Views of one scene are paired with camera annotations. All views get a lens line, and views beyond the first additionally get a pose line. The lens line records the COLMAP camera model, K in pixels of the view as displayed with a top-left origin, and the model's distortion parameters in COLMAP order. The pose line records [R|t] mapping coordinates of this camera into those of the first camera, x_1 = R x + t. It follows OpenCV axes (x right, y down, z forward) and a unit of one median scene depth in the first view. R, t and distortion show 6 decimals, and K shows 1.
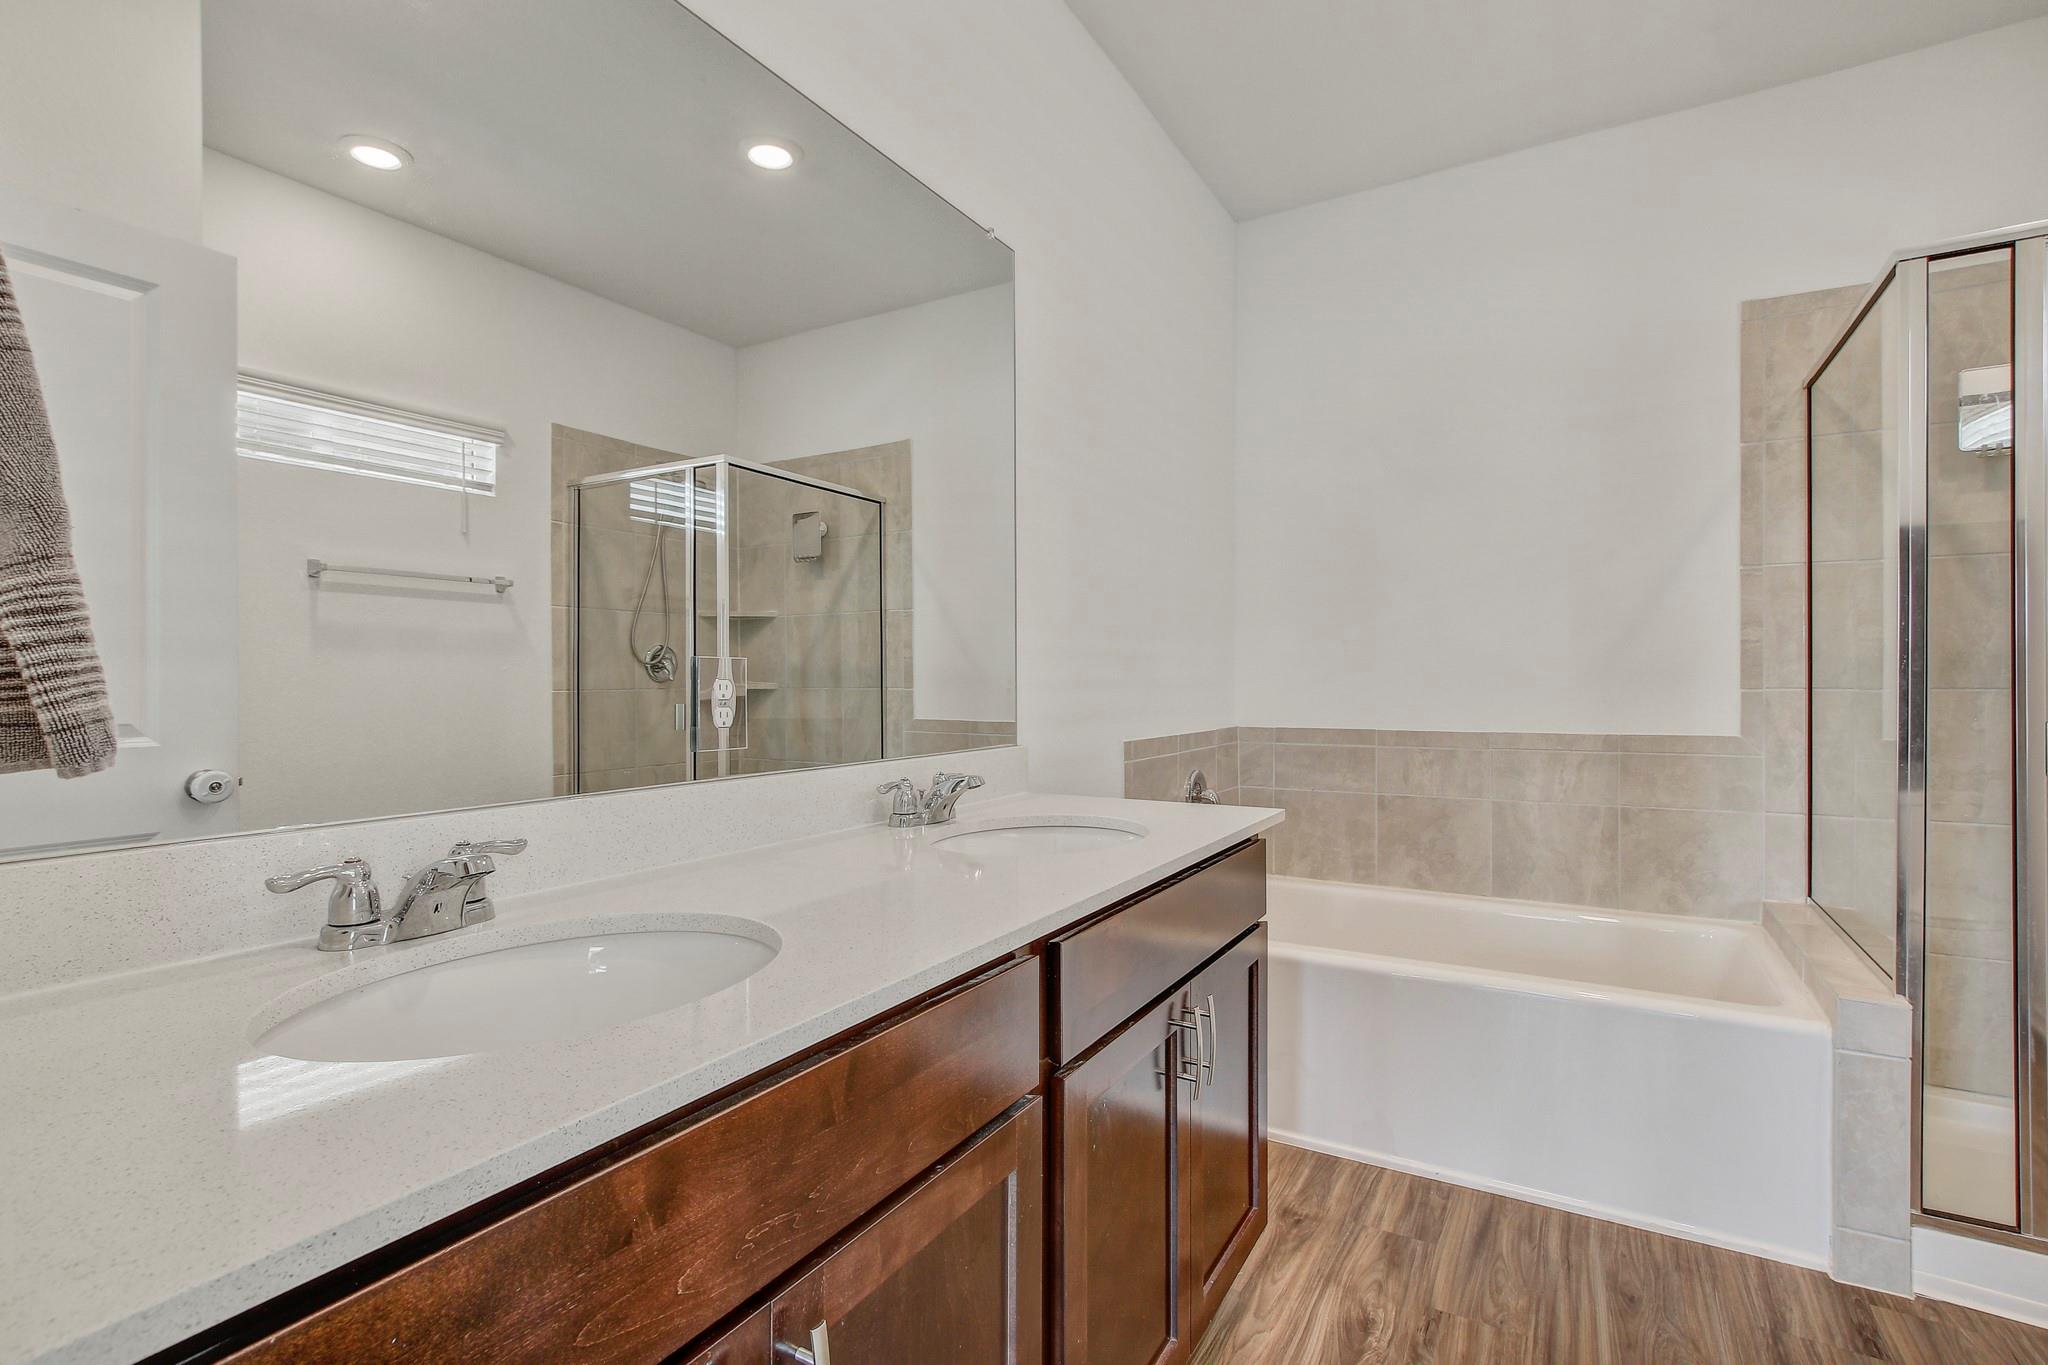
lens RADIAL K [[962.4, 0, 1026.6], [0, 962.4, 684.5], [0, 0, 1]] dist [-0.002684, 0.001081]
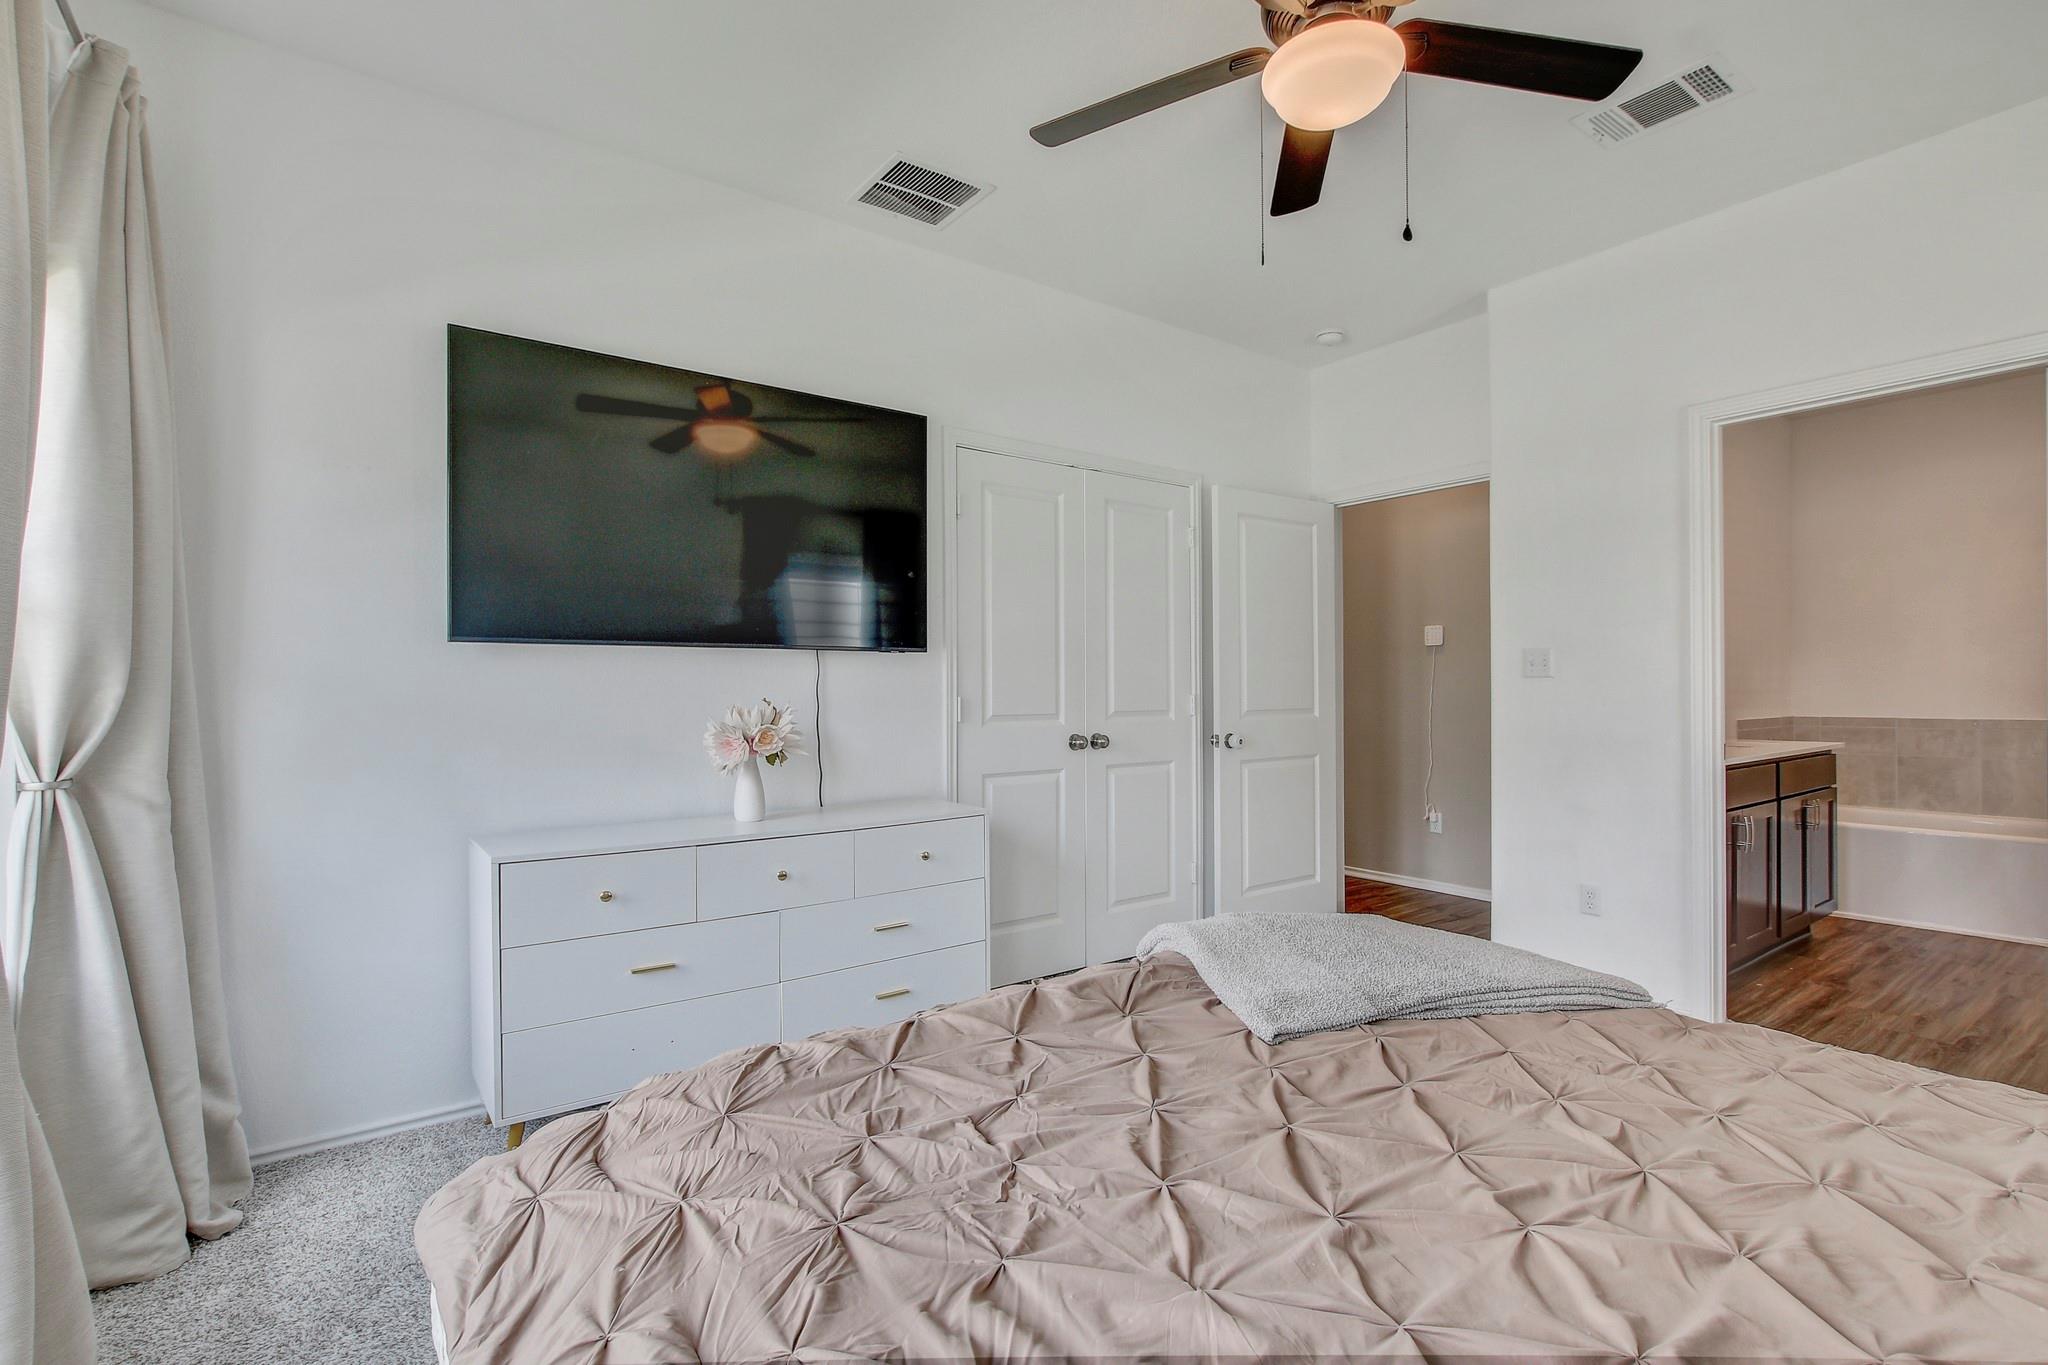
lens RADIAL K [[962.4, 0, 1026.9], [0, 962.4, 685.2], [0, 0, 1]] dist [-0.002684, 0.001081]
pose [[0.917610, -0.002345, -0.397475, -0.390008], [-0.001306, 0.999959, -0.008915, 0.005880], [0.397480, 0.008700, 0.917570, -1.226877]]
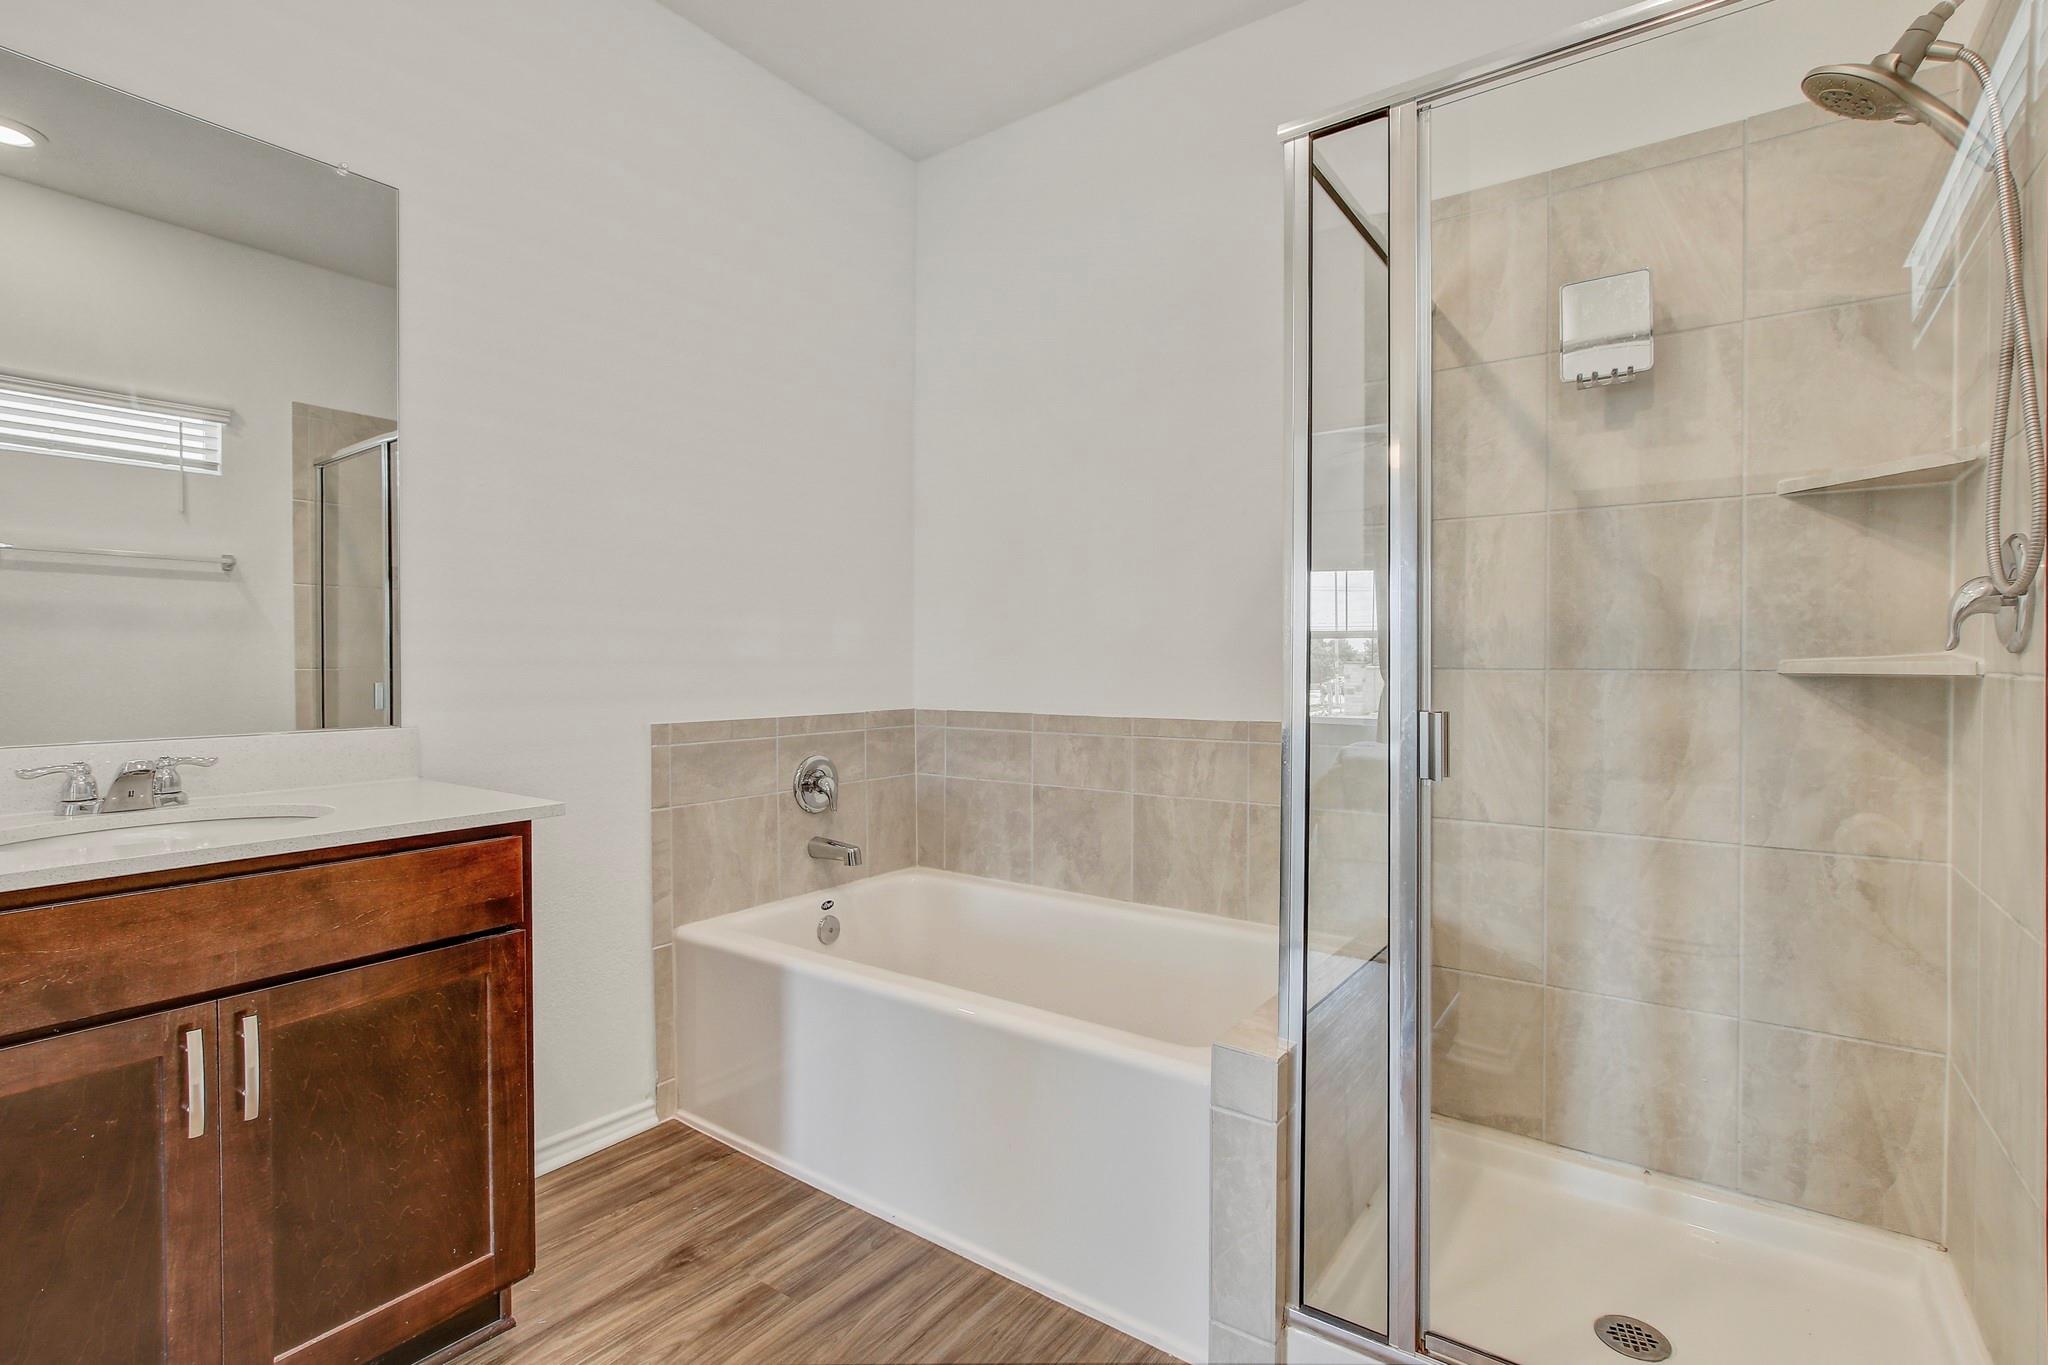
lens RADIAL K [[962.4, 0, 1019.8], [0, 962.4, 668.7], [0, 0, 1]] dist [-0.002684, 0.001081]
pose [[0.994824, 0.003200, -0.101558, 0.456598], [-0.002970, 0.999993, 0.002415, 0.002649], [0.101565, -0.002101, 0.994827, 0.098384]]
